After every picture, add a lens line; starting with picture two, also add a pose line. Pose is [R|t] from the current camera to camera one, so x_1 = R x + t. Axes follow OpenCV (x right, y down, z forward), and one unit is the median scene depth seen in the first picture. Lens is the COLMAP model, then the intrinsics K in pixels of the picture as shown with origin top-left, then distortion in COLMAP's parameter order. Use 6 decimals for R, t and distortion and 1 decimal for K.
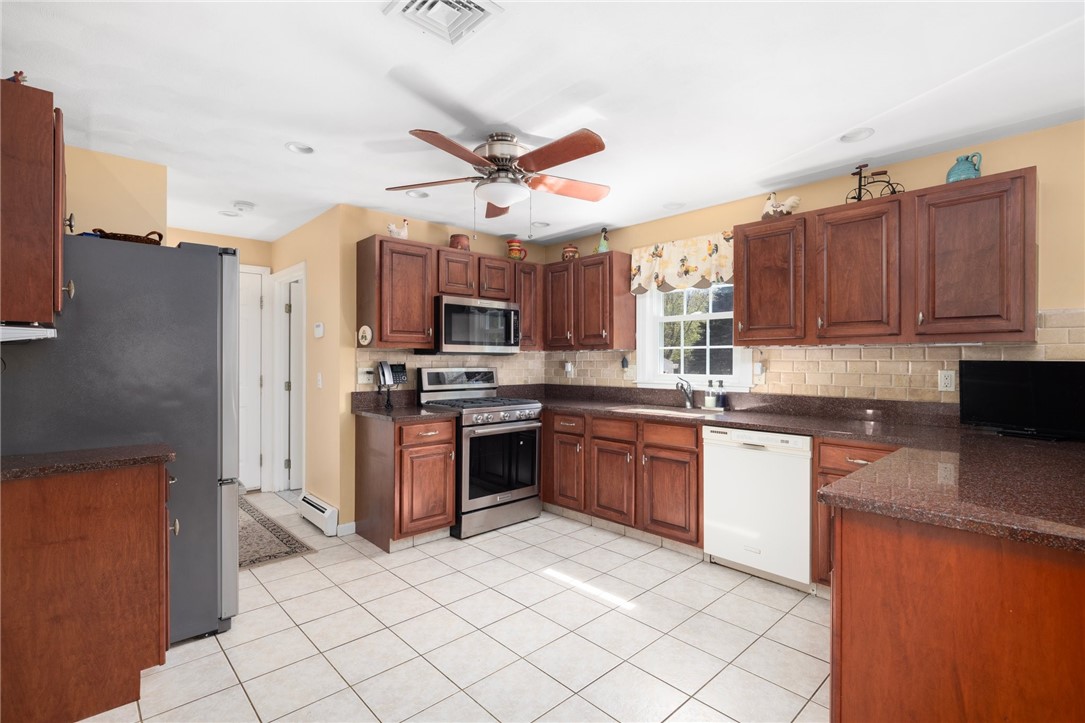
lens RADIAL K [[500.7, 0, 533.3], [0, 500.7, 359.7], [0, 0, 1]] dist [-0.004702, -0.000148]
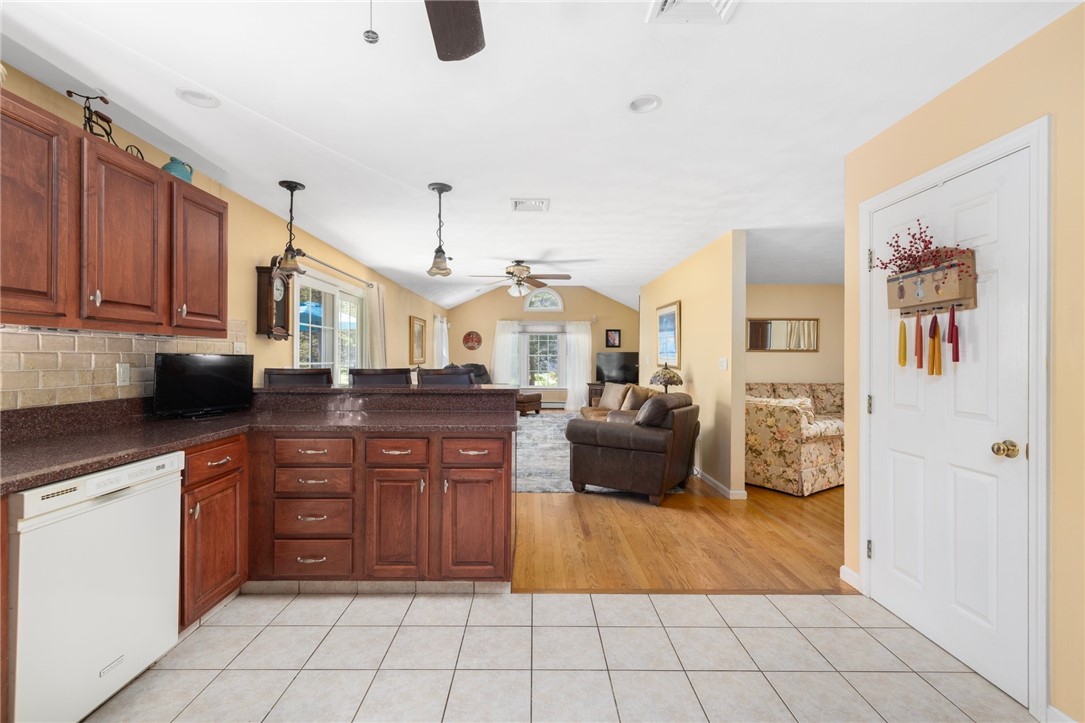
lens RADIAL K [[471.7, 0, 535.6], [0, 471.7, 357.4], [0, 0, 1]] dist [0.001659, -0.000176]
pose [[-0.737975, -0.003982, 0.674816, -0.250774], [-0.006620, 0.999977, -0.001338, 0.004202], [-0.674796, -0.005455, -0.737984, 0.839825]]
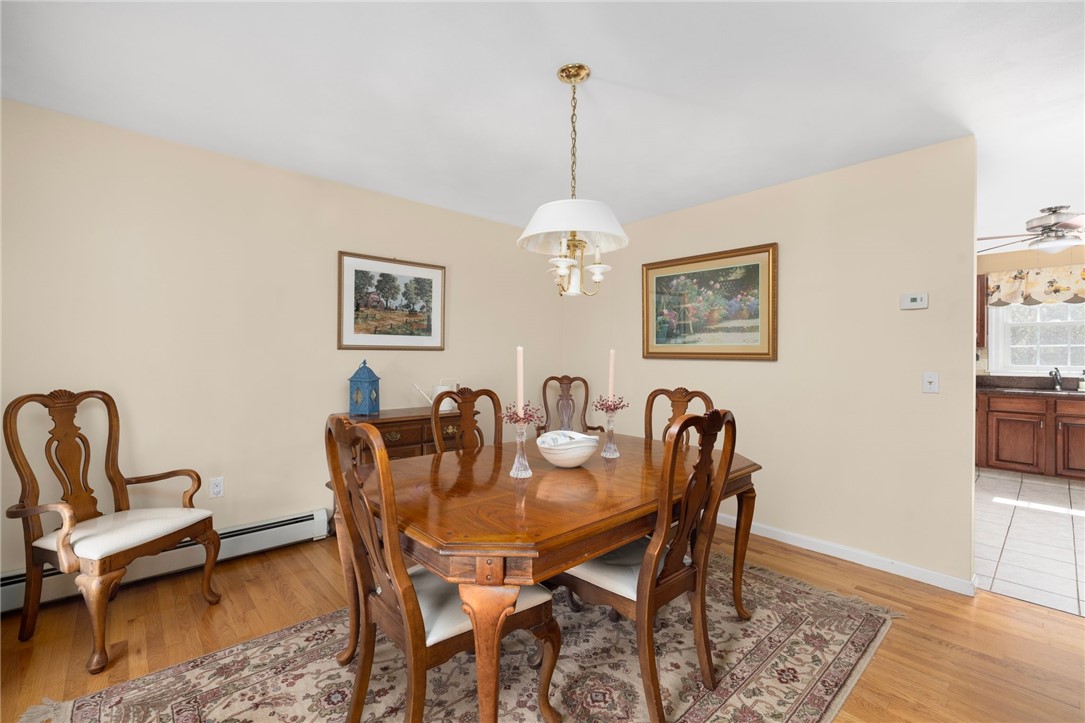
lens RADIAL K [[464.2, 0, 538.6], [0, 464.2, 357.9], [0, 0, 1]] dist [0.002789, 0.000521]
pose [[0.999869, 0.005010, -0.015420, -1.129451], [-0.004921, 0.999971, 0.005788, 0.007842], [0.015449, -0.005711, 0.999864, -0.308503]]
